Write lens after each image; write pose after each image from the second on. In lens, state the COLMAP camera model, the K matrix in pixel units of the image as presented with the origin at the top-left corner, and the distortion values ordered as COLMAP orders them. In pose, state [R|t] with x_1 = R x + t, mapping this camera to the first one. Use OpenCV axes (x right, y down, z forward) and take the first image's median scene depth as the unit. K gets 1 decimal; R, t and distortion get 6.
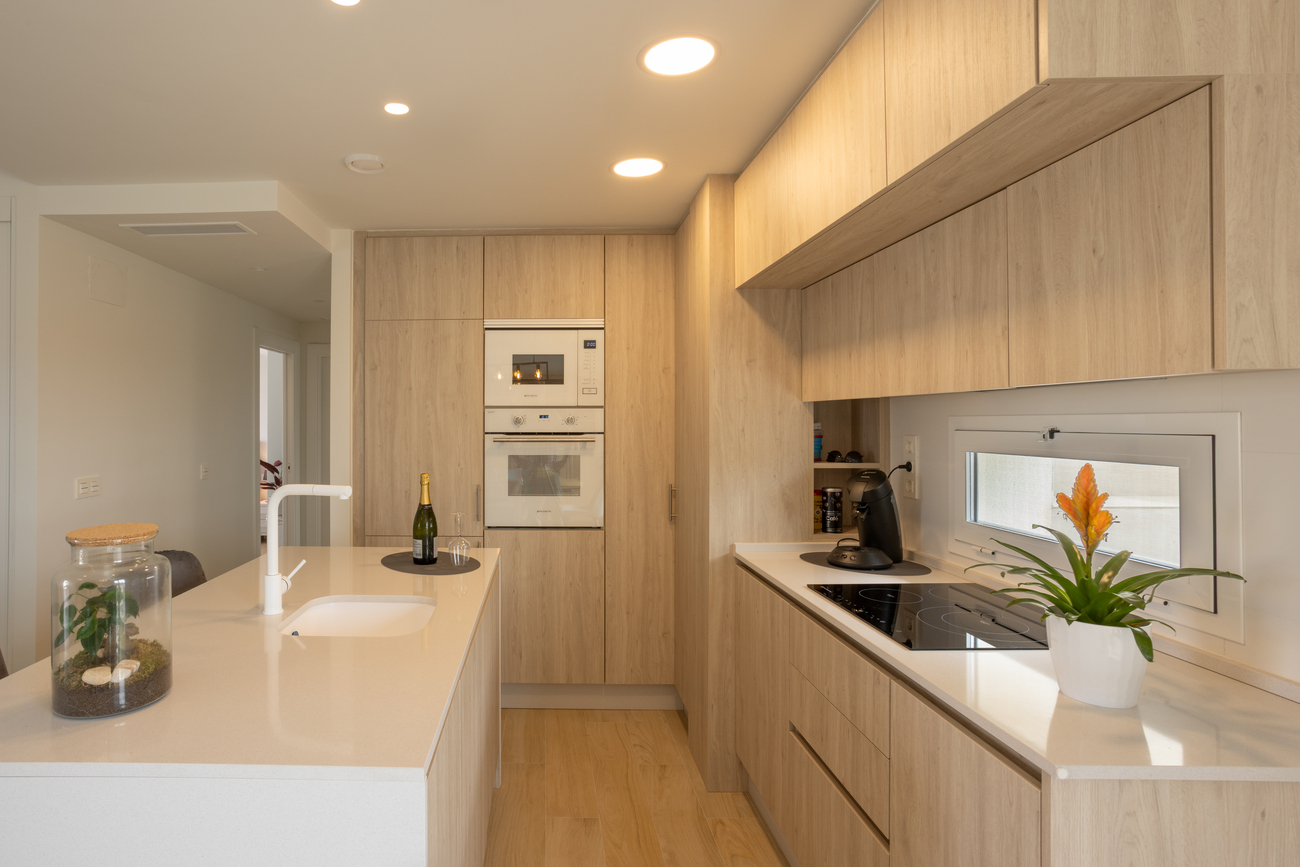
lens RADIAL K [[621.5, 0, 649.4], [0, 621.5, 408.2], [0, 0, 1]] dist [-0.018445, 0.000465]
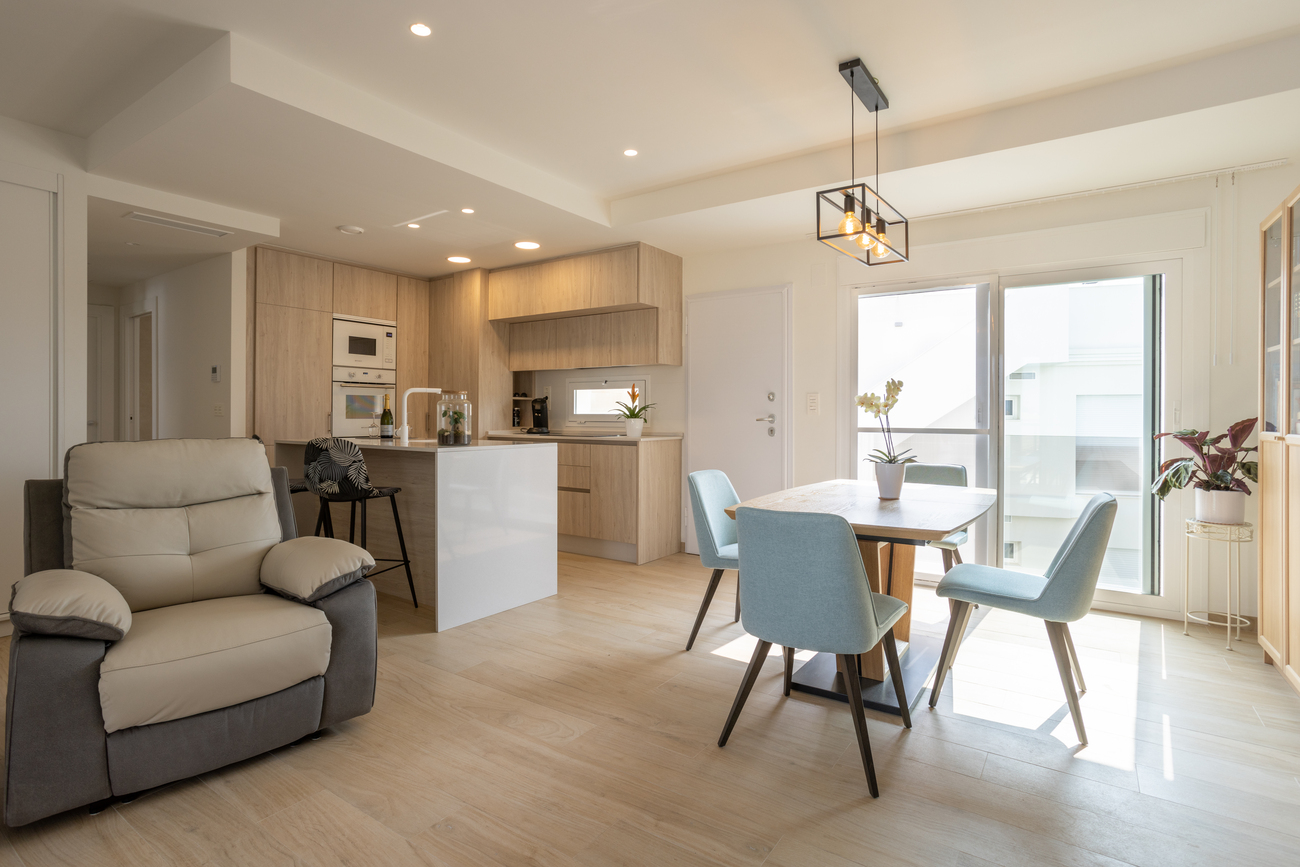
lens RADIAL K [[658.5, 0, 649.1], [0, 658.5, 419.3], [0, 0, 1]] dist [-0.011307, 0.001193]
pose [[0.547090, 0.000554, 0.837074, -1.278873], [-0.004117, 0.999989, 0.002028, 0.135660], [-0.837064, -0.004556, 0.547087, -0.674617]]
